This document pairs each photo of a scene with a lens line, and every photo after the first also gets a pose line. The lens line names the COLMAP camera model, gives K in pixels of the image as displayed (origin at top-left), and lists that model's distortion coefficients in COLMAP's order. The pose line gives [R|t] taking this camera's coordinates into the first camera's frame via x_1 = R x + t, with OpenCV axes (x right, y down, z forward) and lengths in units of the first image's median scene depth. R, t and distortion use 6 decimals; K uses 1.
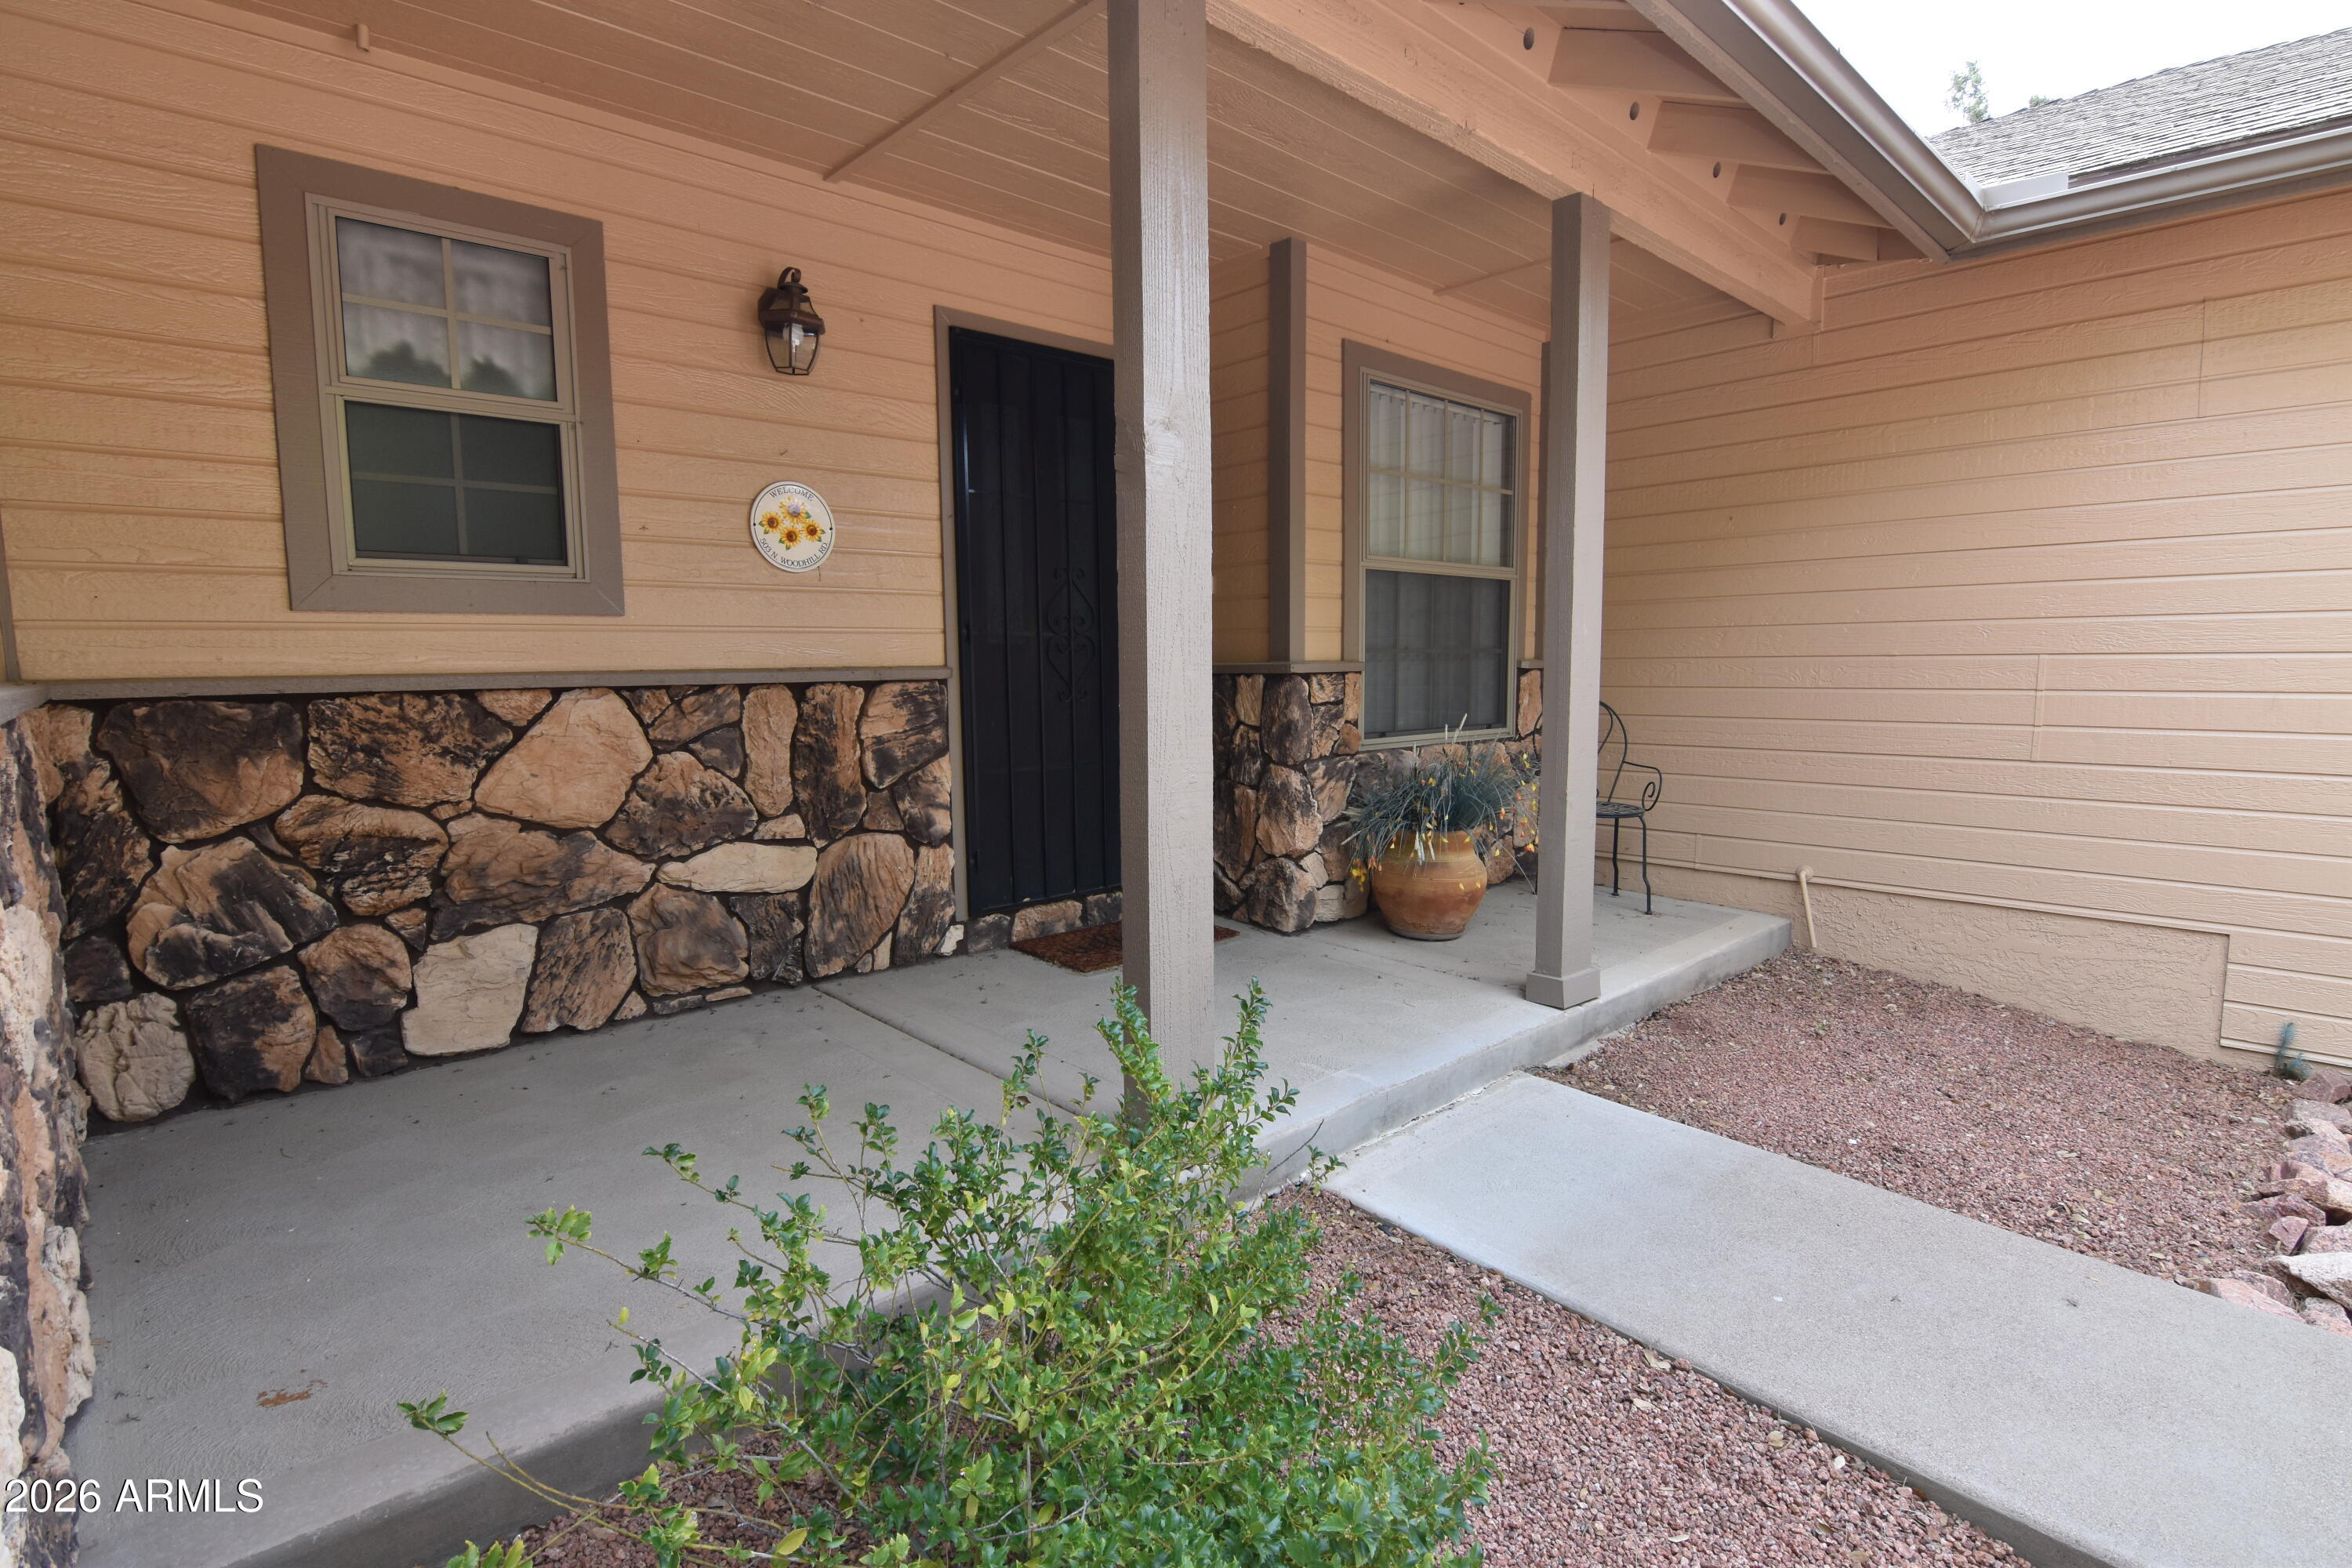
lens RADIAL K [[1136.7, 0, 1162.8], [0, 1136.7, 779.3], [0, 0, 1]] dist [-0.007795, -0.008865]
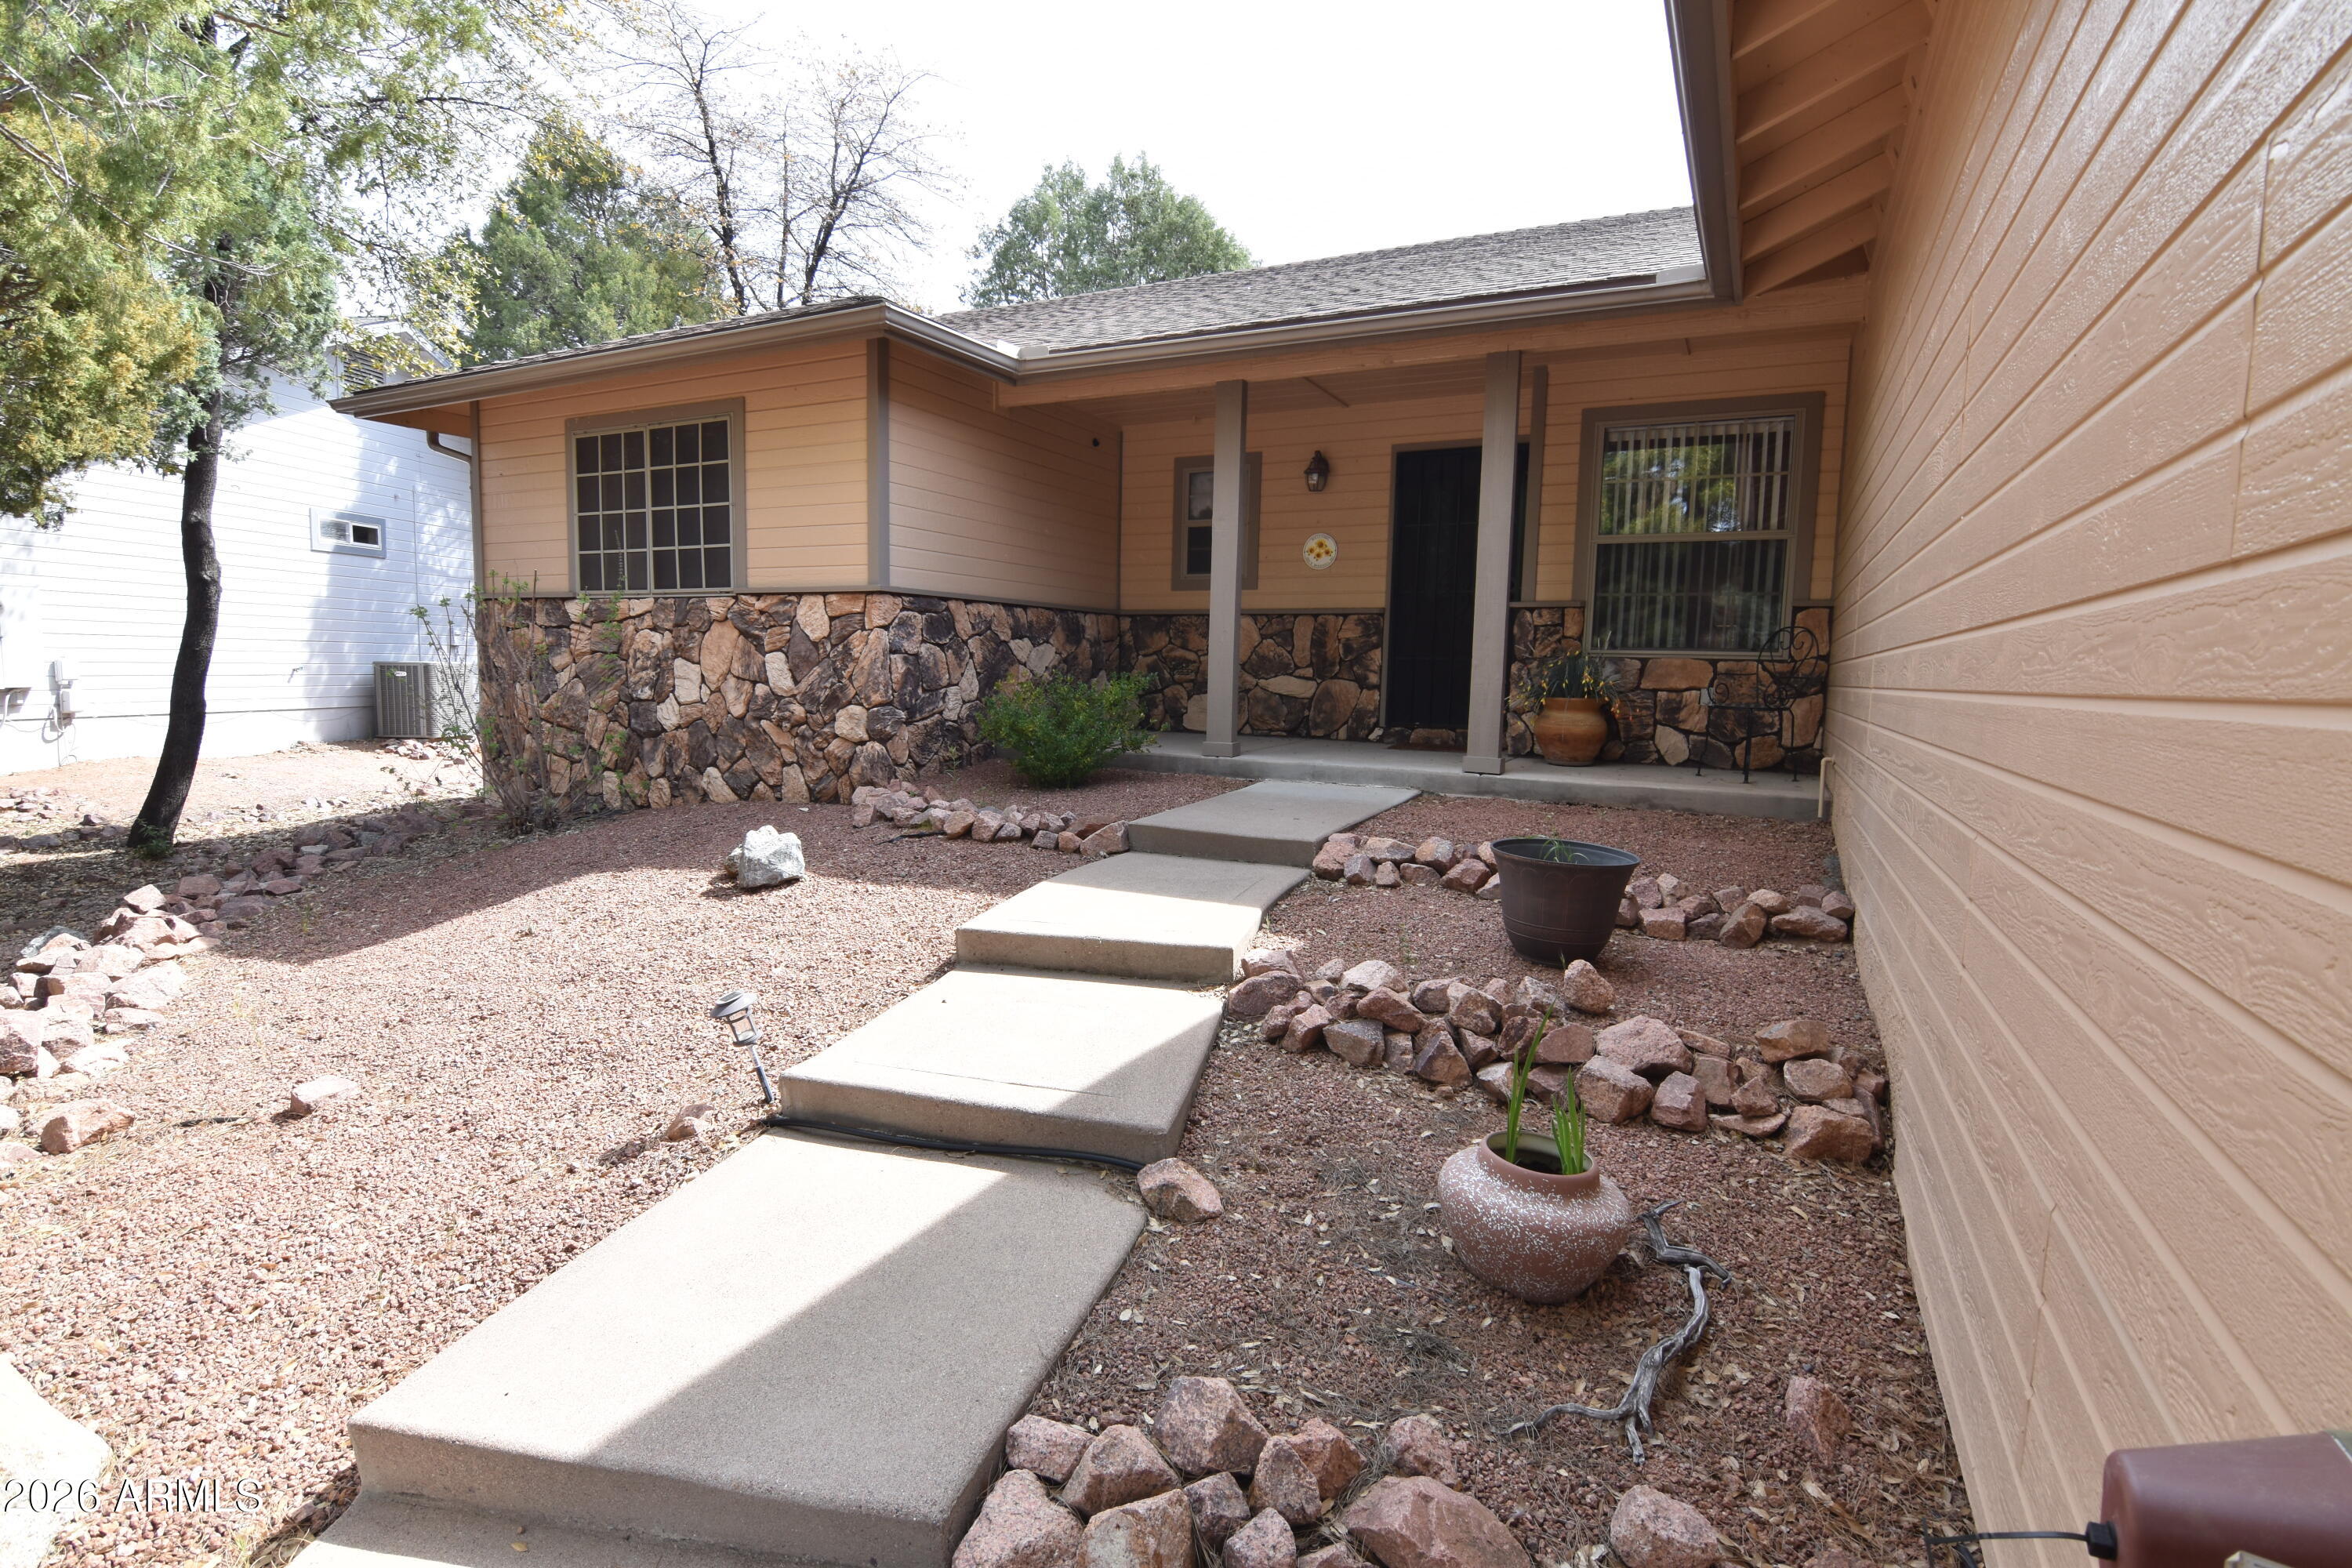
lens RADIAL K [[1136.7, 0, 1161.9], [0, 1136.7, 785.4], [0, 0, 1]] dist [-0.007795, -0.008865]
pose [[0.343702, 0.116185, -0.931864, 1.835940], [-0.118872, 0.989717, 0.079555, 0.122303], [0.931525, 0.083429, 0.353979, -0.152427]]
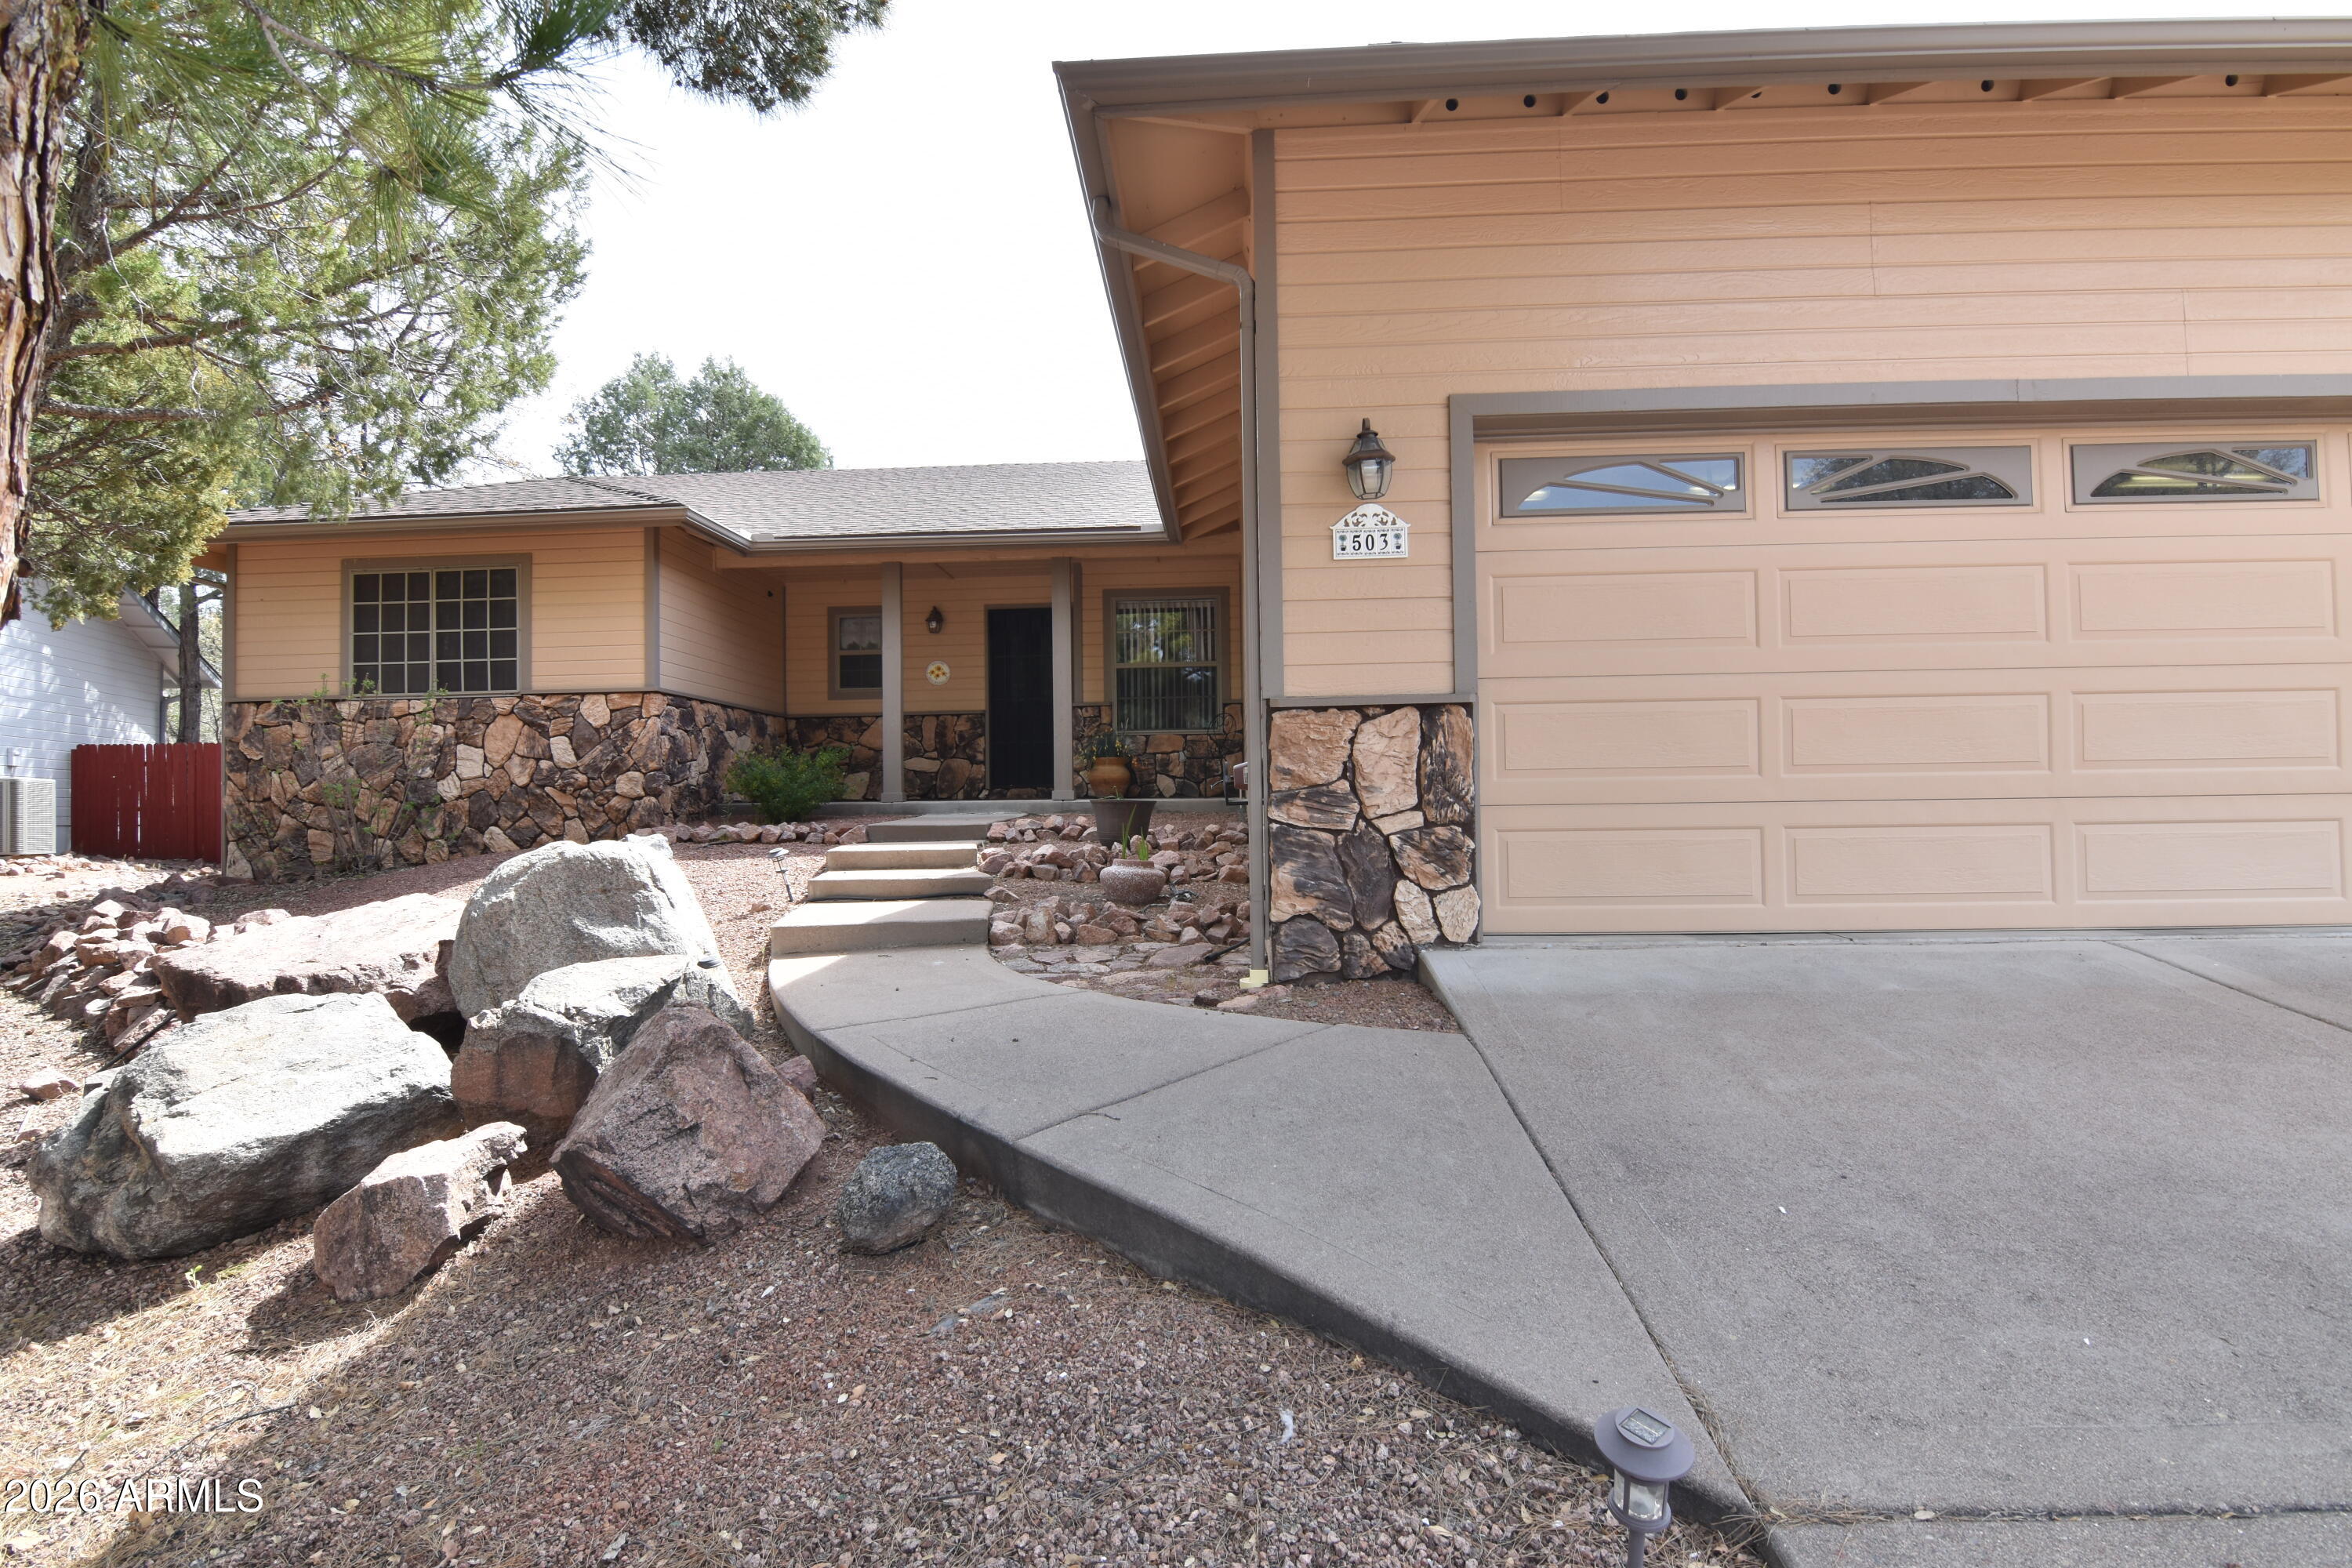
lens RADIAL K [[1136.7, 0, 1168.6], [0, 1136.7, 774.5], [0, 0, 1]] dist [-0.007795, -0.008865]
pose [[0.701611, -0.022457, -0.712206, 2.660150], [-0.064138, 0.993456, -0.094510, 0.382920], [0.709667, 0.111989, 0.695579, -0.938323]]
